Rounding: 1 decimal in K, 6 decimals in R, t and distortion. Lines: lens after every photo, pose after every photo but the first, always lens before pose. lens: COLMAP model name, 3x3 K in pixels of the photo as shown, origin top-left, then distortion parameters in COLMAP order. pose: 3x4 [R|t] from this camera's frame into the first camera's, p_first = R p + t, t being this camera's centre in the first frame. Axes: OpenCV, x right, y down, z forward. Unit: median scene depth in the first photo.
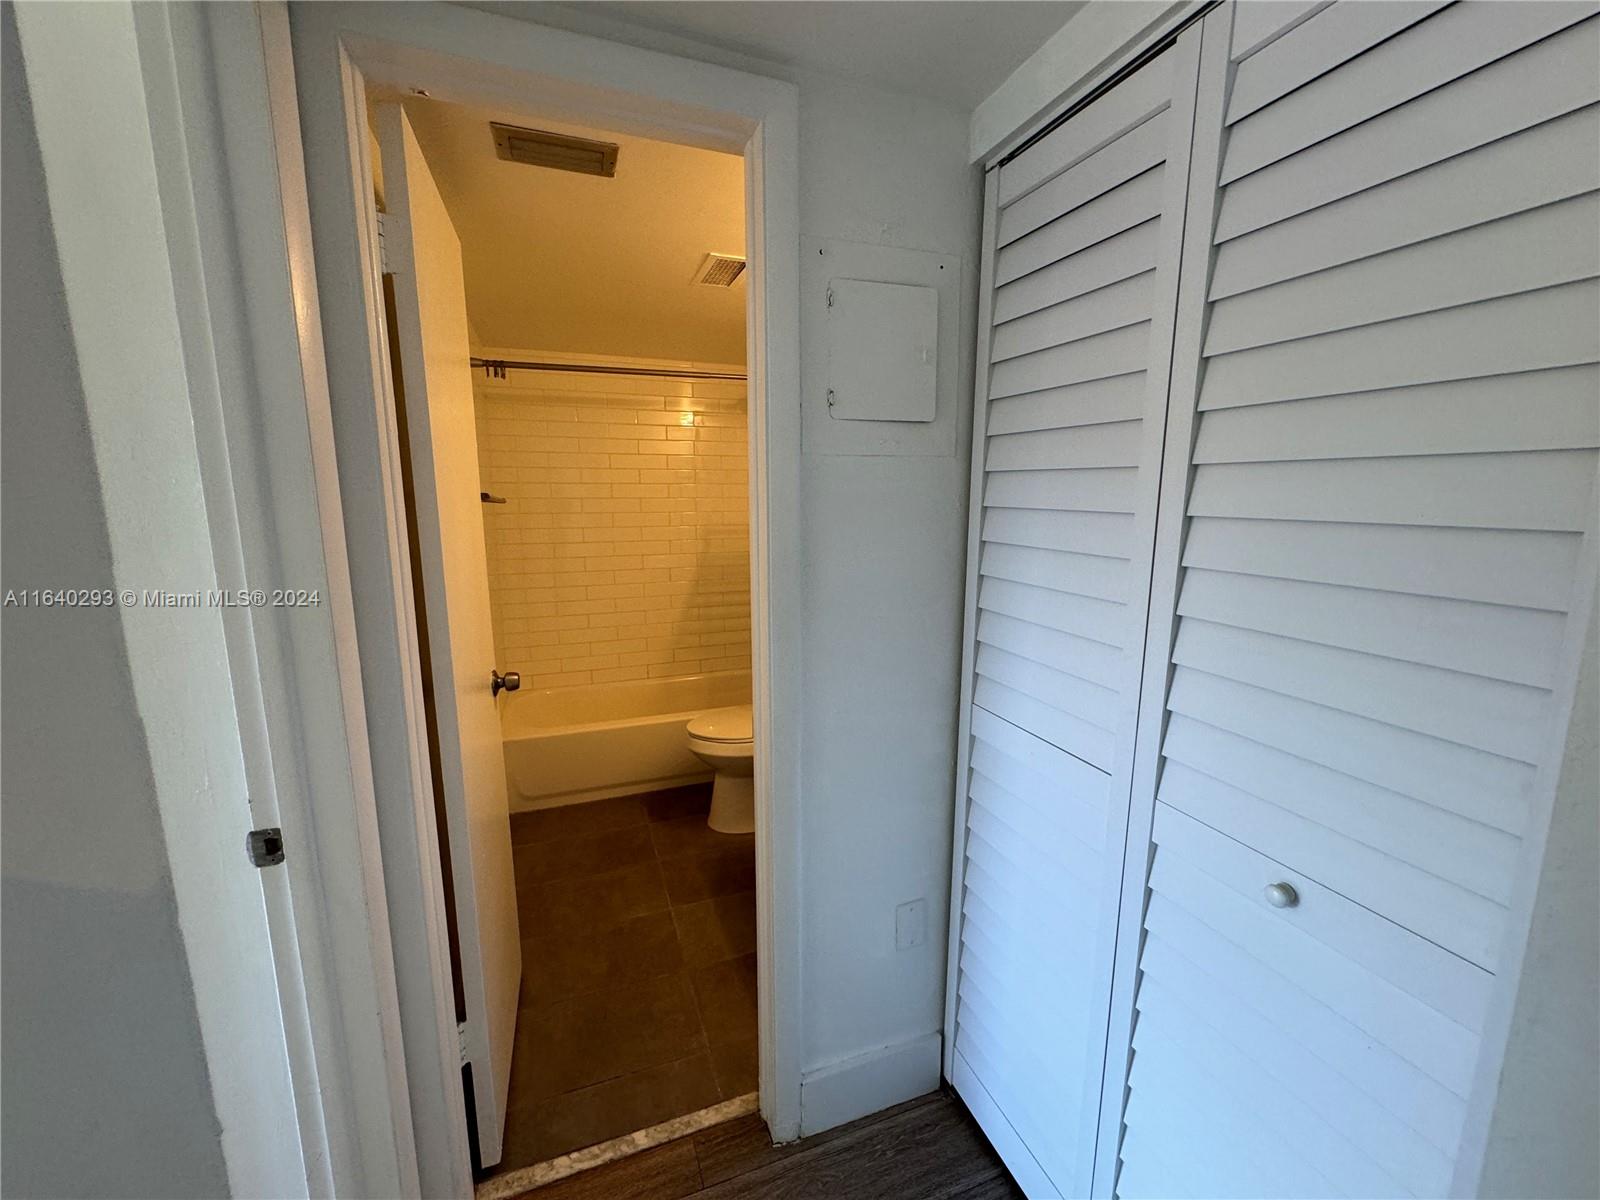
lens RADIAL K [[630.1, 0, 797.3], [0, 630.1, 599.7], [0, 0, 1]] dist [-0.001975, 0.000573]
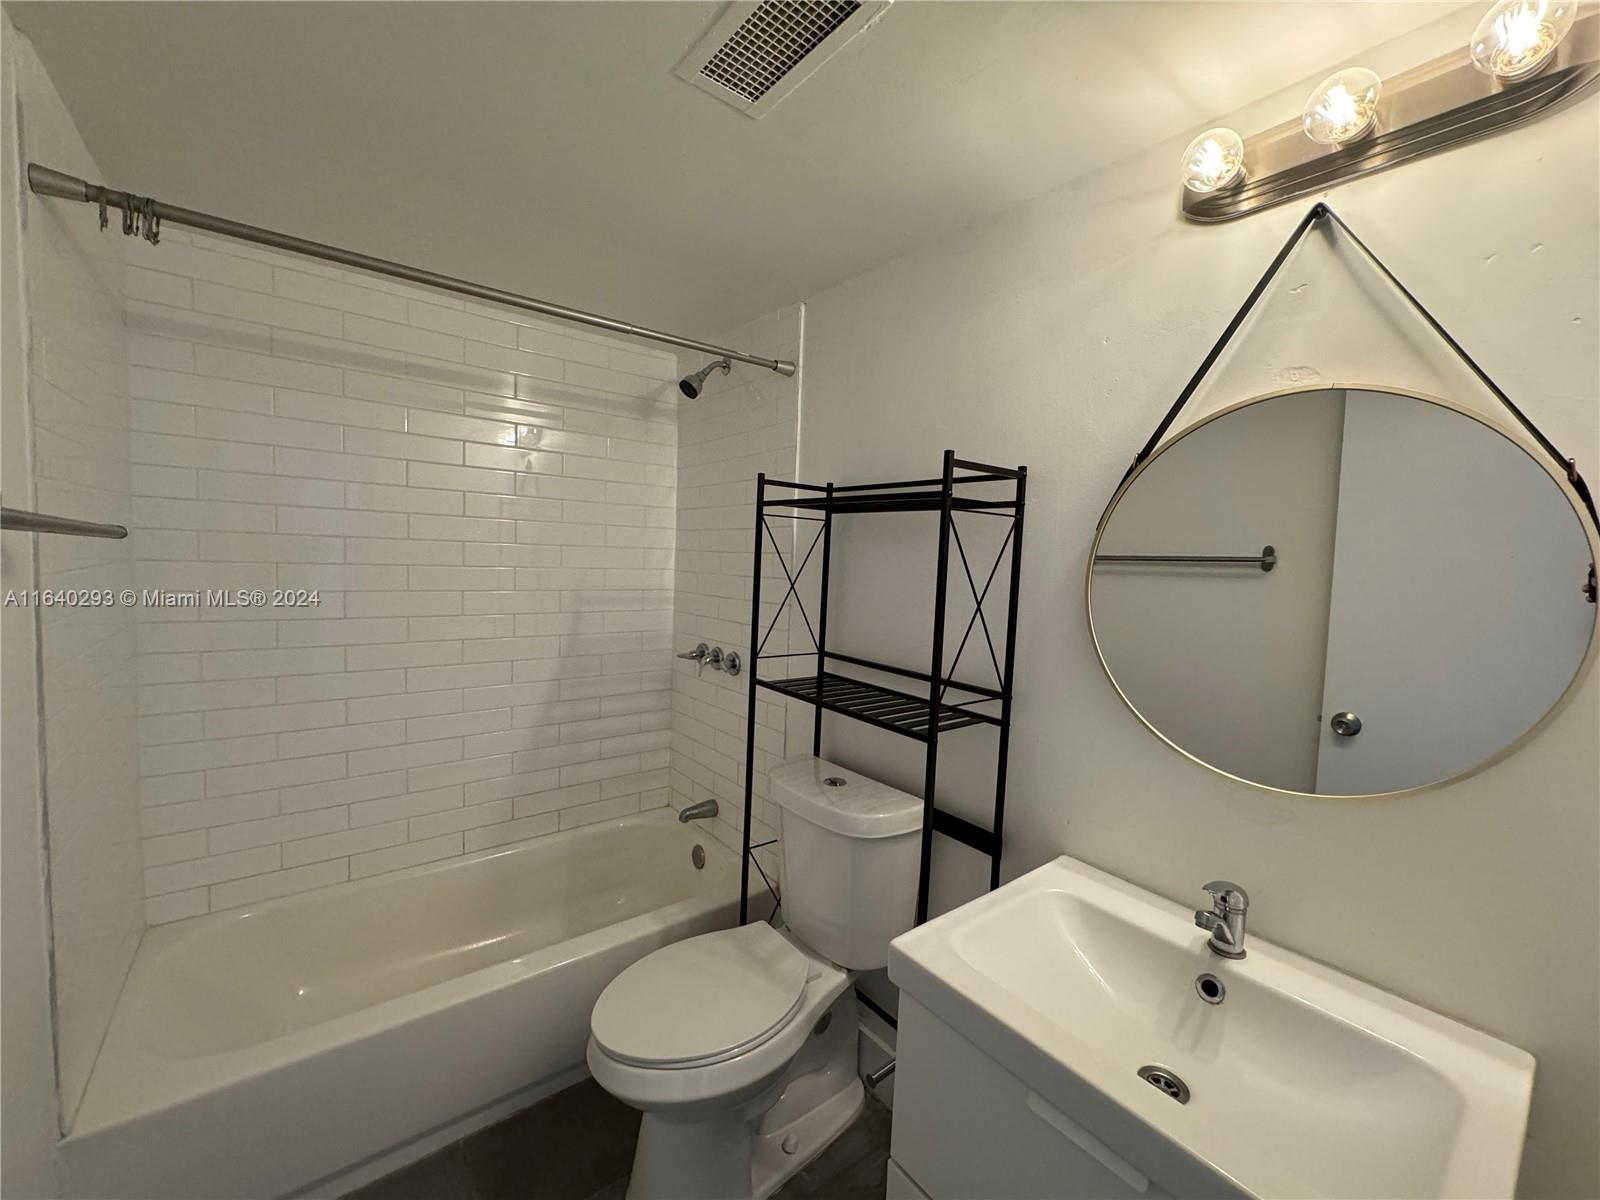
lens RADIAL K [[630.1, 0, 804.4], [0, 630.1, 593.5], [0, 0, 1]] dist [-0.001975, 0.000573]
pose [[0.946237, 0.015518, 0.323100, -0.134541], [0.017362, 0.994973, -0.098632, -0.049656], [-0.323007, 0.098939, 0.941211, 0.351678]]
